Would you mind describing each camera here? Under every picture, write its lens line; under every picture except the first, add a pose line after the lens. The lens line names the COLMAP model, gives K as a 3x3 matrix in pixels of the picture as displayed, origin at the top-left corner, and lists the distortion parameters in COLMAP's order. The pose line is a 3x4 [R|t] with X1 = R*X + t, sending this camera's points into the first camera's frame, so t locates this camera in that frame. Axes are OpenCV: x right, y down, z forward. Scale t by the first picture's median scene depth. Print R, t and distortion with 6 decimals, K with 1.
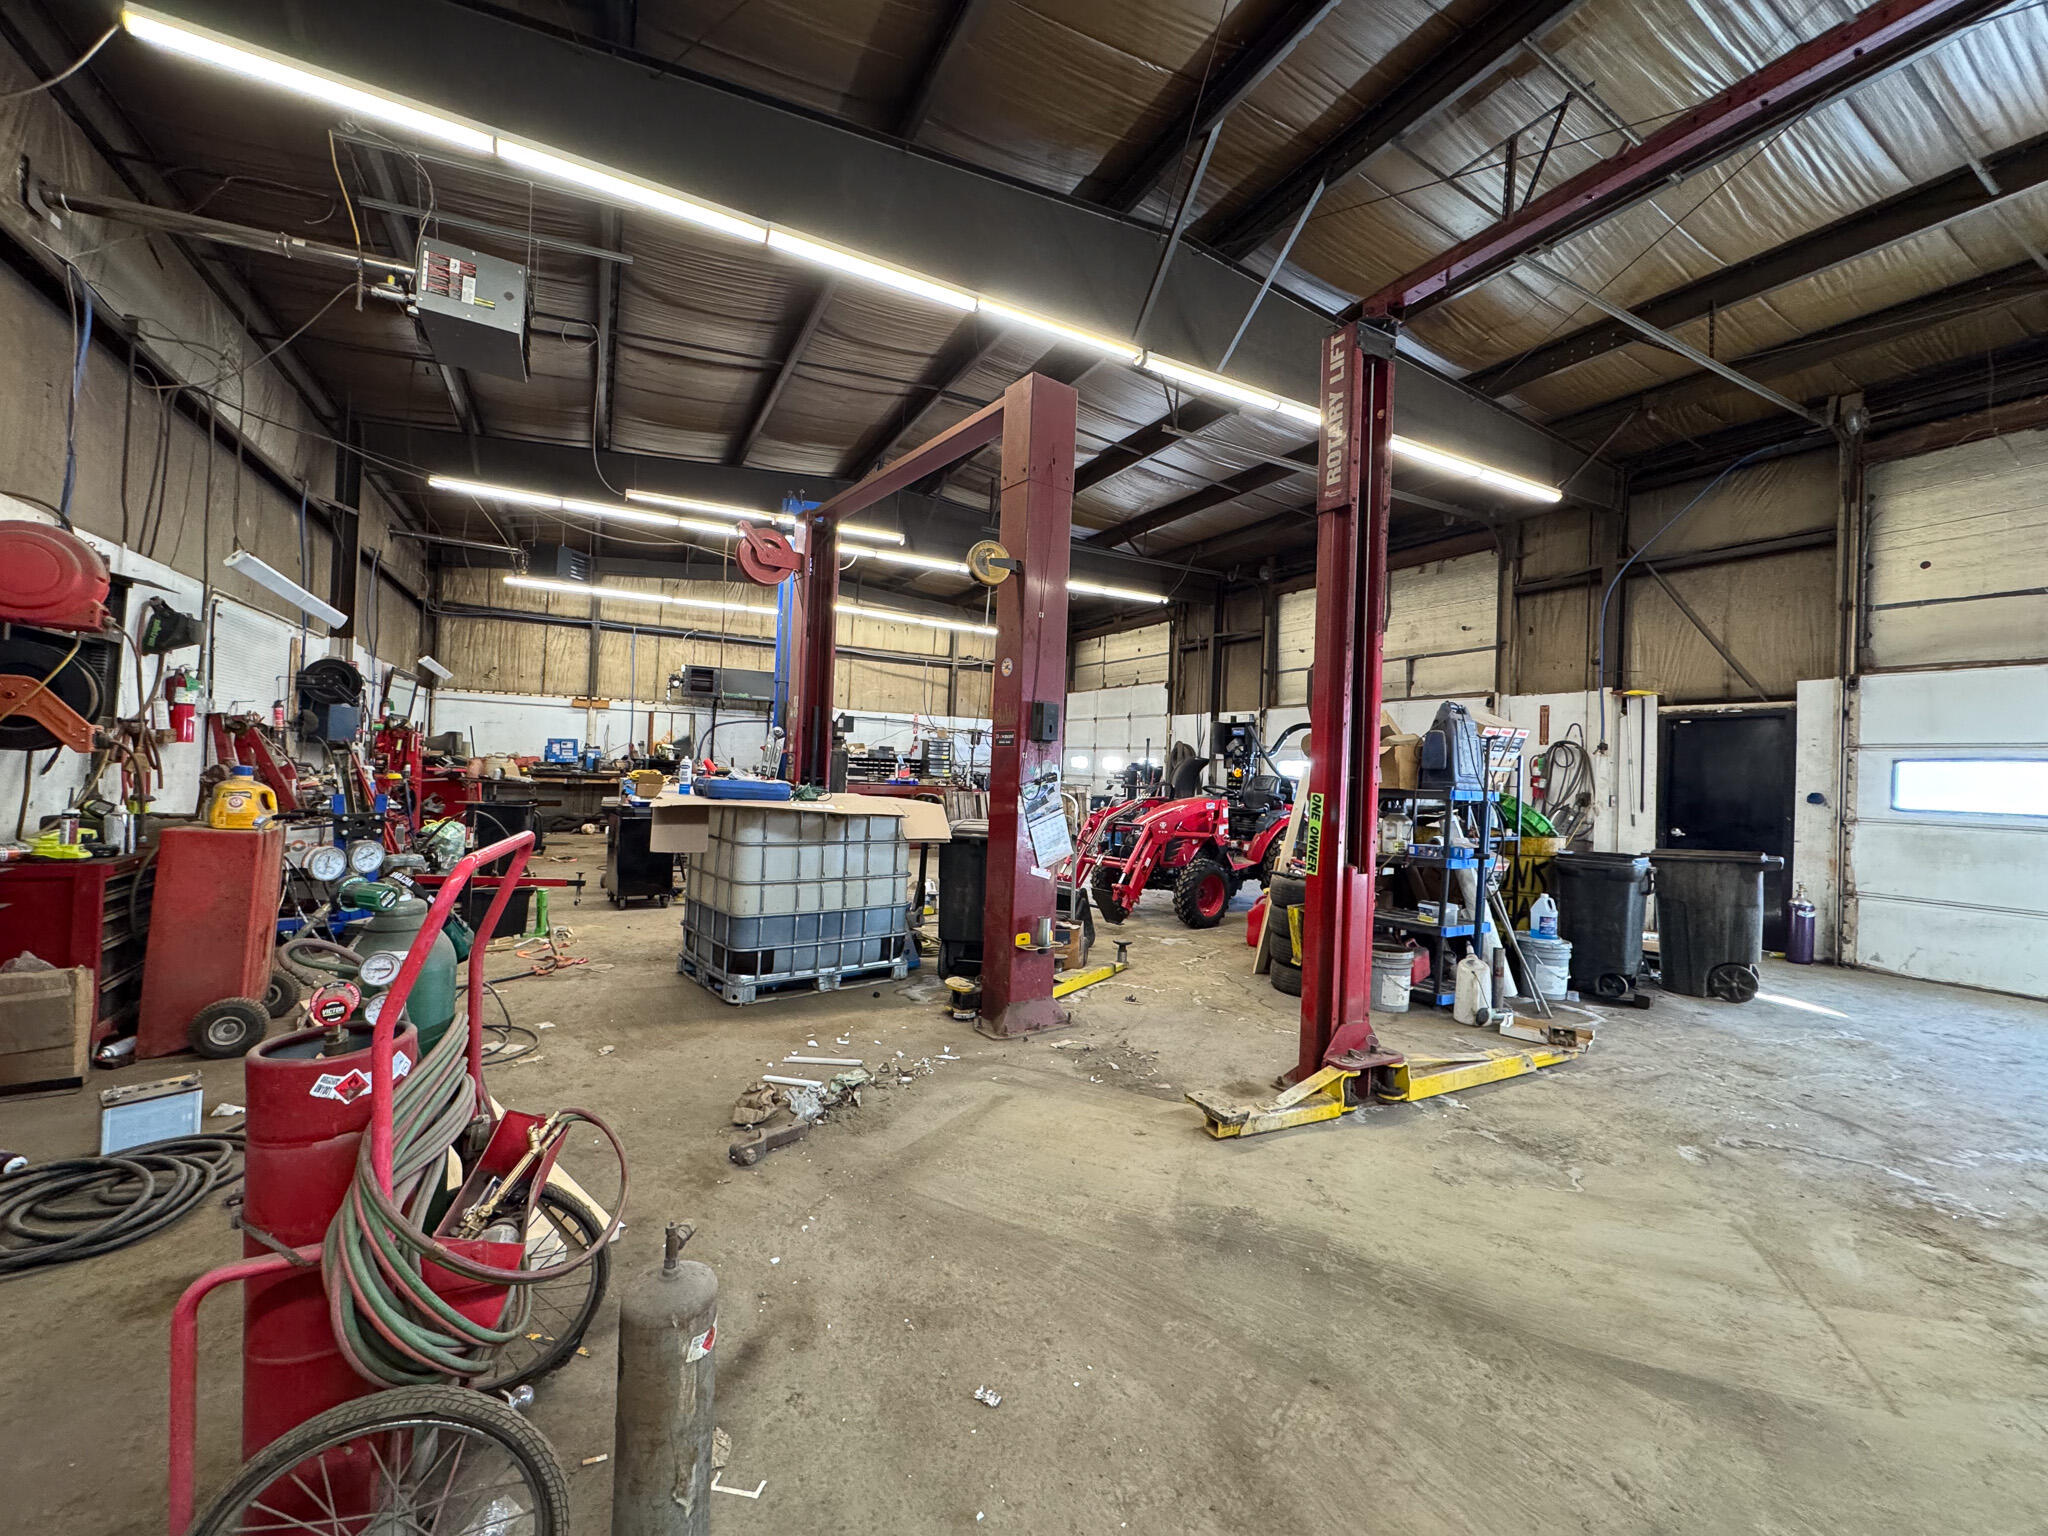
lens RADIAL K [[814.8, 0, 1024.0], [0, 814.8, 768.0], [0, 0, 1]] dist [-0.001582, 0.000223]
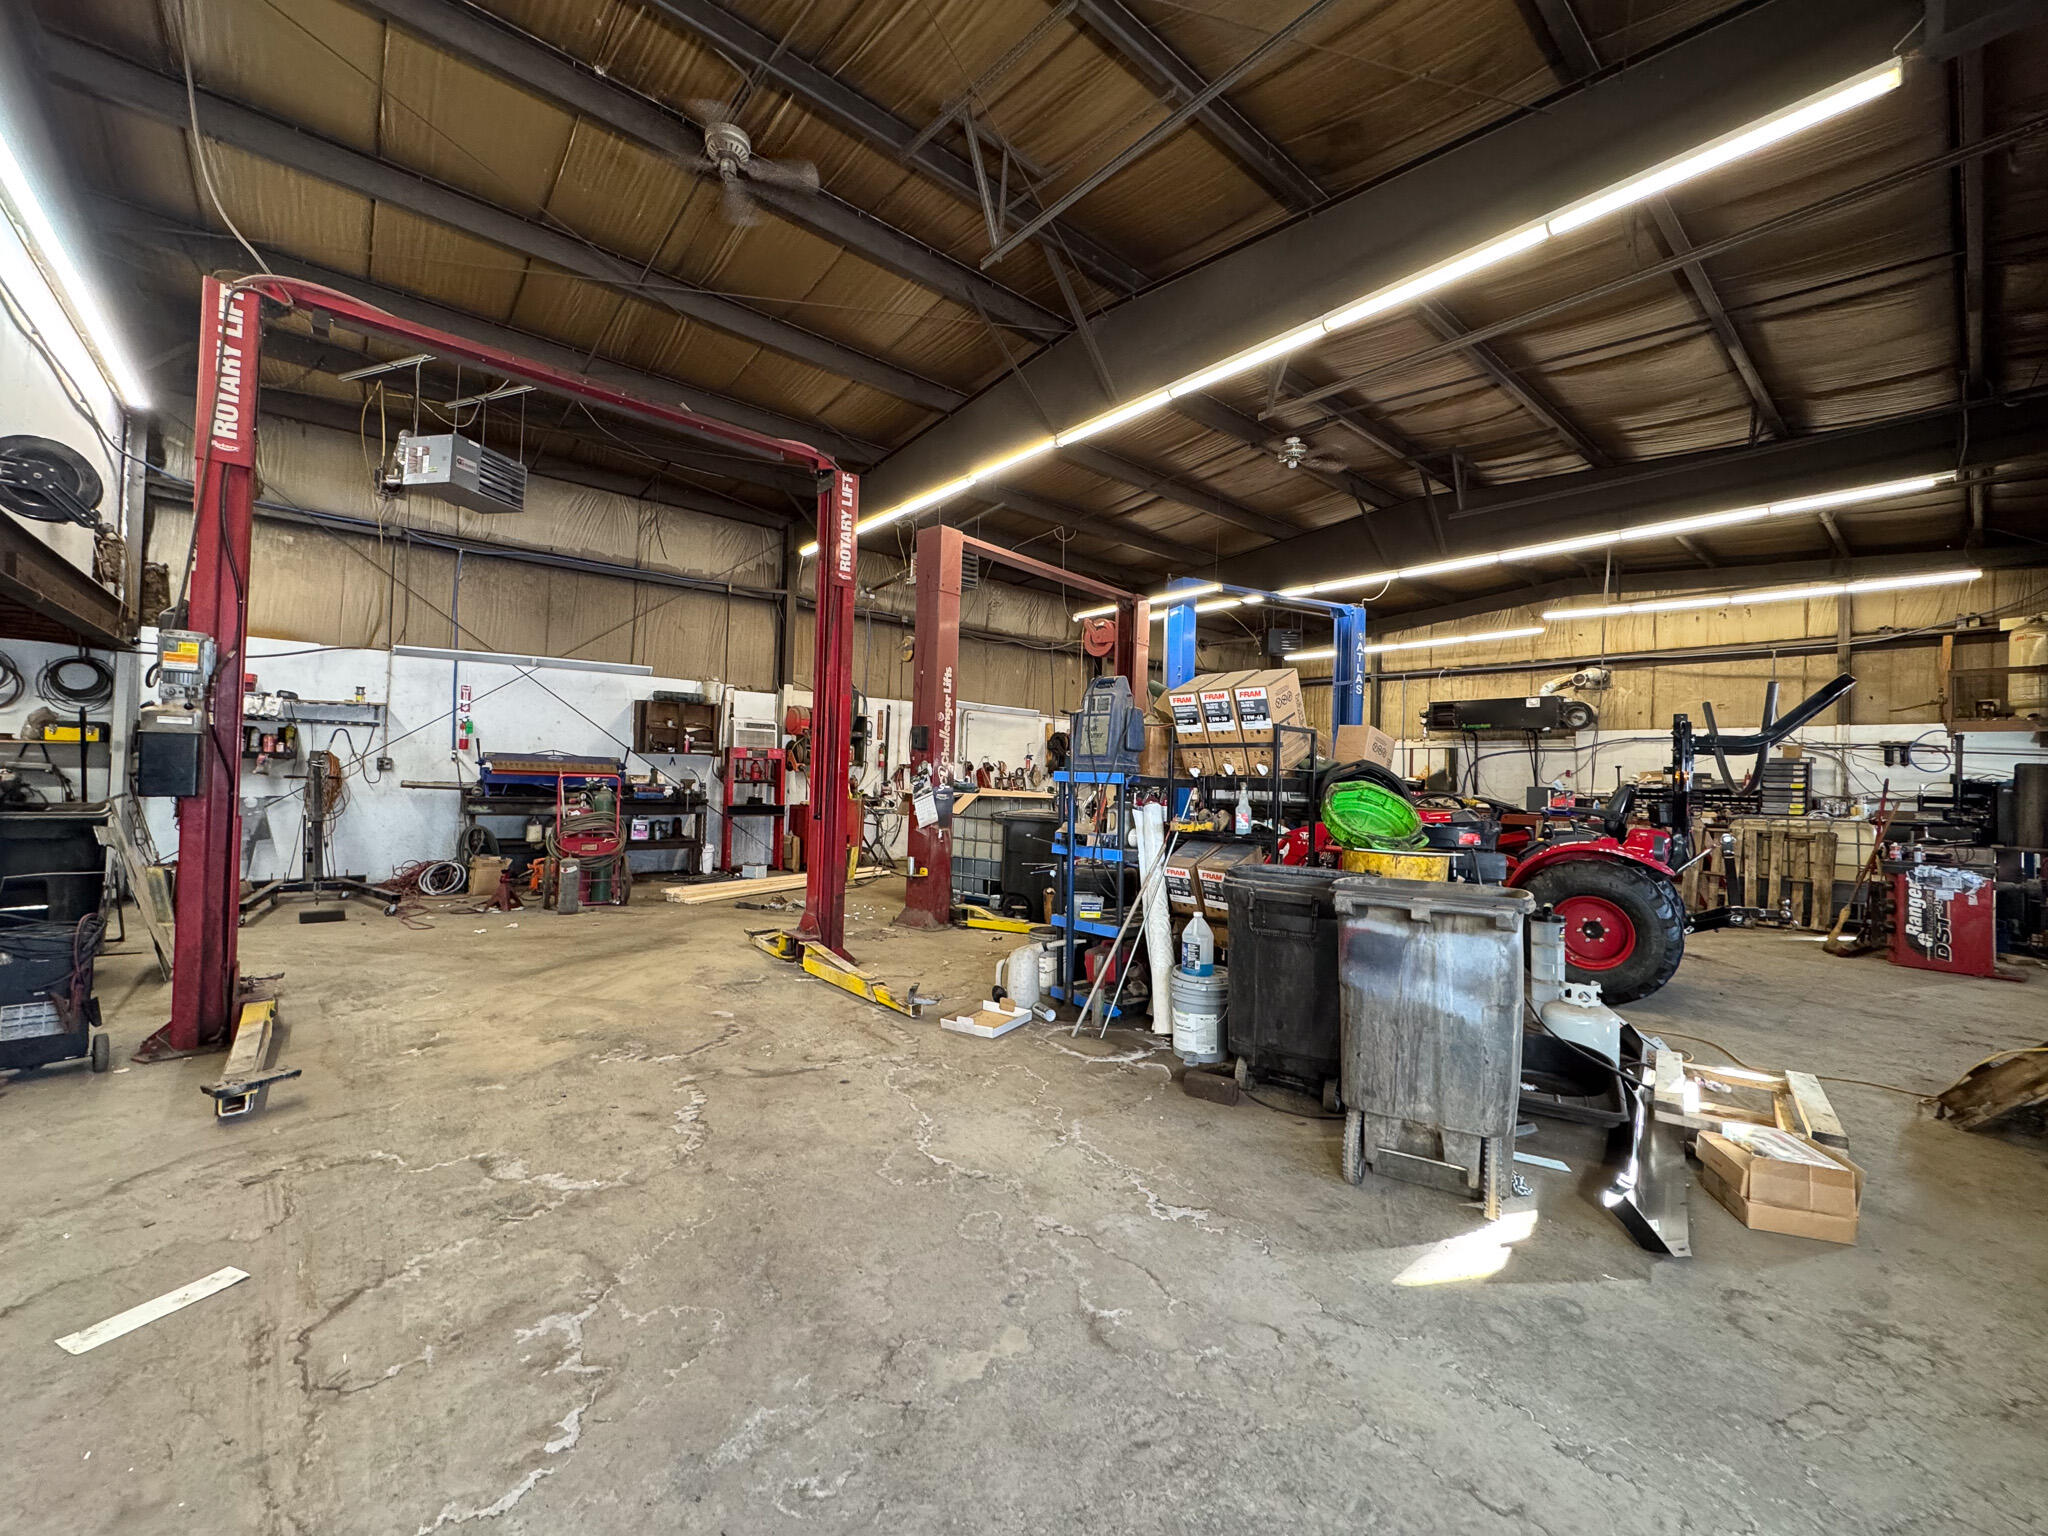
lens RADIAL K [[814.8, 0, 1024.0], [0, 814.8, 768.0], [0, 0, 1]] dist [-0.001582, 0.000223]
pose [[0.210068, -0.045312, -0.976636, 1.792636], [-0.022965, 0.998421, -0.051262, 0.090295], [0.977417, 0.033196, 0.208696, 0.935457]]
